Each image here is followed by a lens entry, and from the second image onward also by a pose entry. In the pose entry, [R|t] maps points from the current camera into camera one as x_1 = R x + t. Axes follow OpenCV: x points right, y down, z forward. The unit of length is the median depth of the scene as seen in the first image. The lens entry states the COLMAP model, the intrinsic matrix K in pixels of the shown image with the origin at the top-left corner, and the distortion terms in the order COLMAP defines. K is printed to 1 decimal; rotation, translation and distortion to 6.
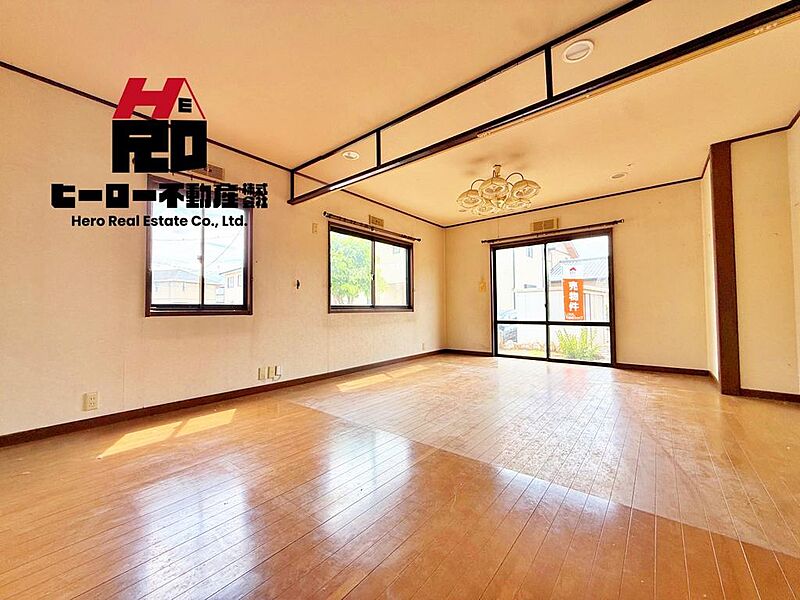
lens RADIAL K [[318.4, 0, 402.3], [0, 318.4, 294.5], [0, 0, 1]] dist [-0.002594, -0.001339]
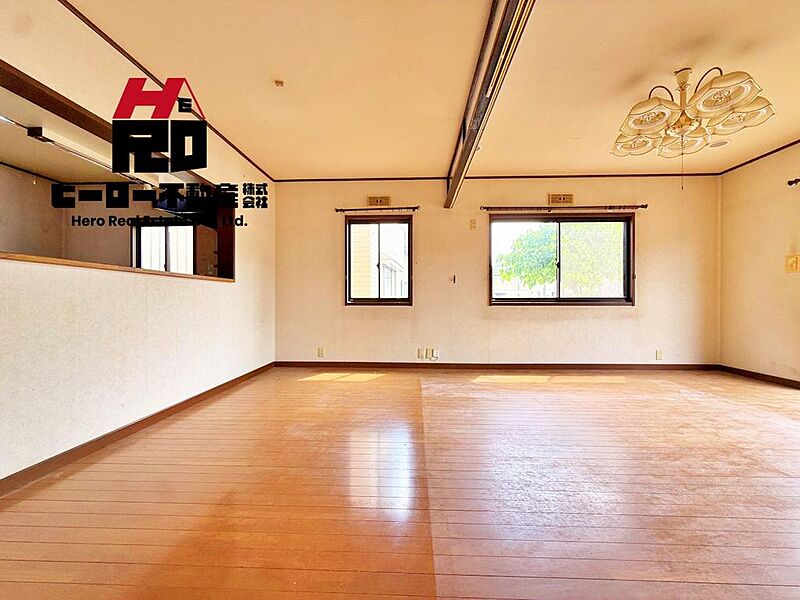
lens RADIAL K [[318.4, 0, 402.9], [0, 318.4, 299.1], [0, 0, 1]] dist [-0.002594, -0.001339]
pose [[0.596075, 0.002040, -0.802926, 0.369722], [0.030459, 0.999220, 0.025151, 0.003768], [0.802351, -0.039448, 0.595548, 0.157211]]
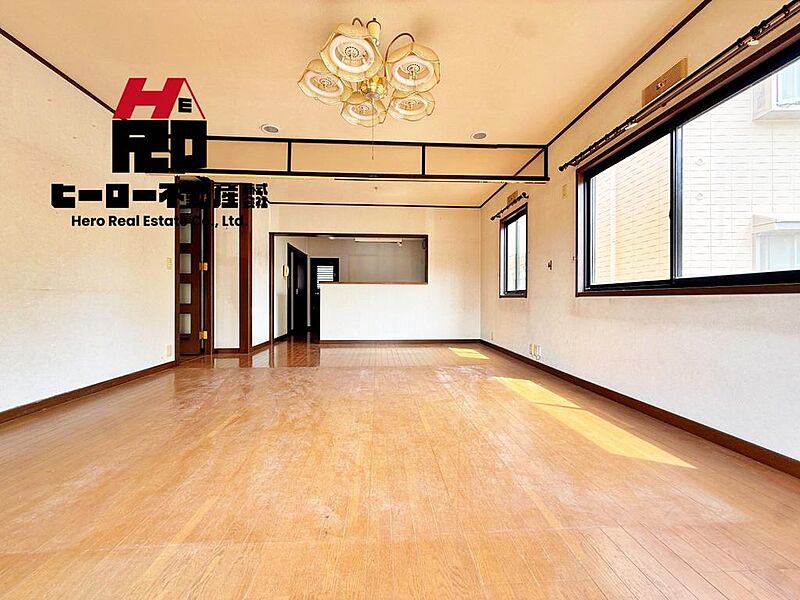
lens RADIAL K [[318.4, 0, 400.2], [0, 318.4, 300.5], [0, 0, 1]] dist [-0.002594, -0.001339]
pose [[-0.731826, 0.012221, -0.681382, 0.501855], [0.041514, 0.998782, -0.026673, 0.062719], [0.680225, -0.047807, -0.731442, 1.115484]]
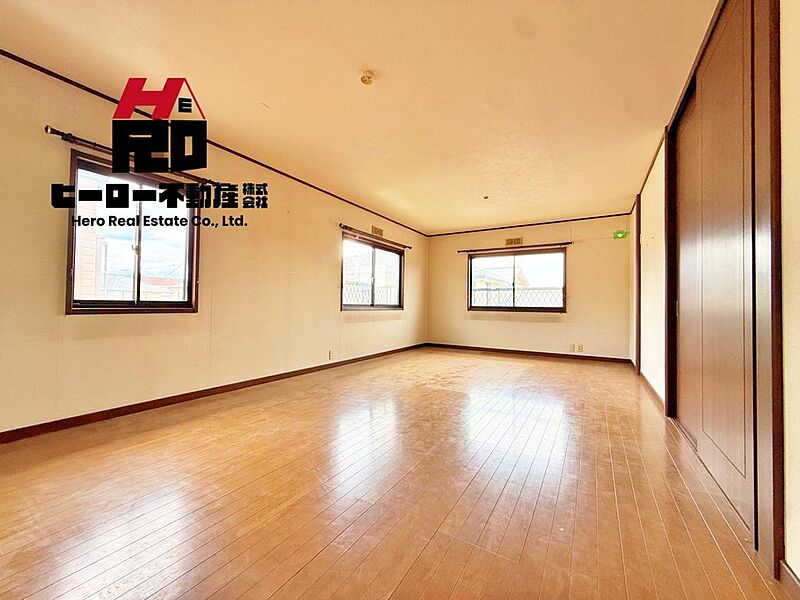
lens RADIAL K [[328.2, 0, 409.6], [0, 328.2, 306.8], [0, 0, 1]] dist [0.005076, 0.000133]
pose [[0.986778, 0.009206, 0.161818, -0.162946], [-0.016001, 0.999042, 0.040743, -0.008398], [-0.161287, -0.042793, 0.985979, -0.203473]]
